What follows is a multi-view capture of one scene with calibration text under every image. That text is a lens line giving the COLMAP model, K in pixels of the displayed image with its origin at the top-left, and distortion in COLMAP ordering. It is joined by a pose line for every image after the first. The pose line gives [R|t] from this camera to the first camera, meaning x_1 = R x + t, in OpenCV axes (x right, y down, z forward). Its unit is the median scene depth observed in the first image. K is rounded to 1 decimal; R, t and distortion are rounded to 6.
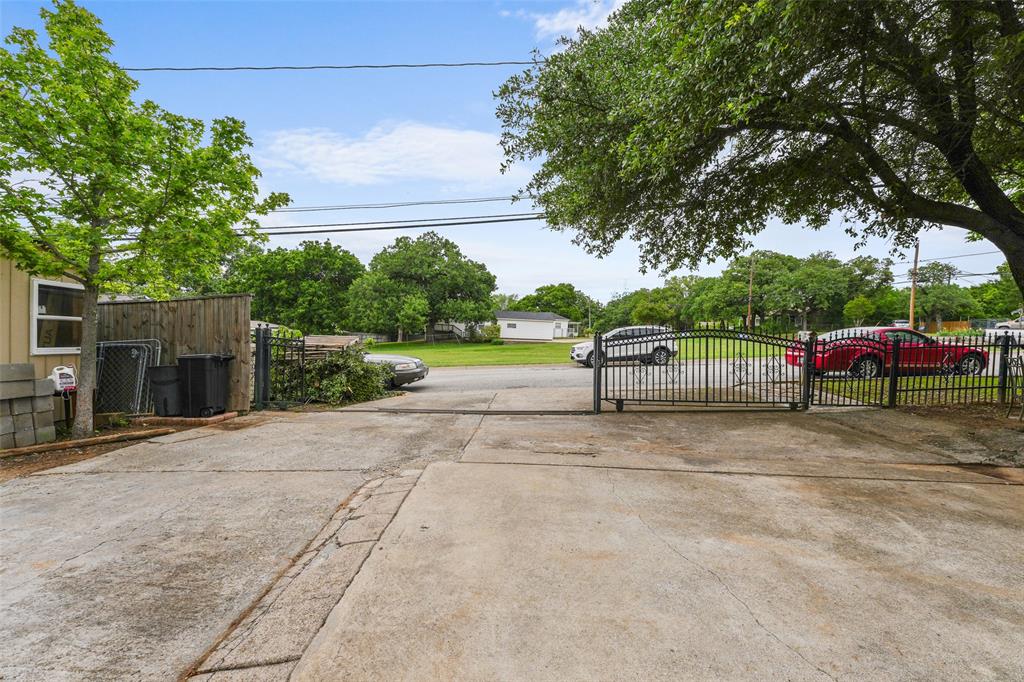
lens RADIAL K [[412.0, 0, 508.2], [0, 412.0, 335.3], [0, 0, 1]] dist [0.008007, -0.000795]
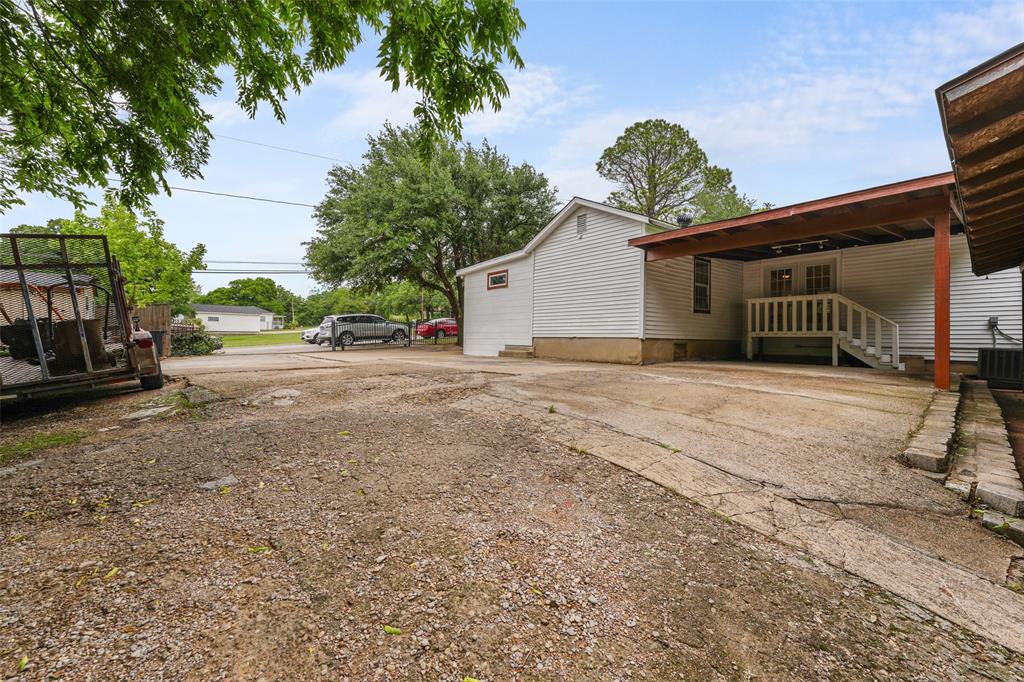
lens RADIAL K [[412.0, 0, 508.2], [0, 412.0, 335.3], [0, 0, 1]] dist [0.008007, -0.000795]
pose [[0.765027, -0.028994, 0.643346, -0.075911], [0.019057, 0.999568, 0.022386, 0.006416], [-0.643717, -0.004866, 0.765249, -0.210386]]
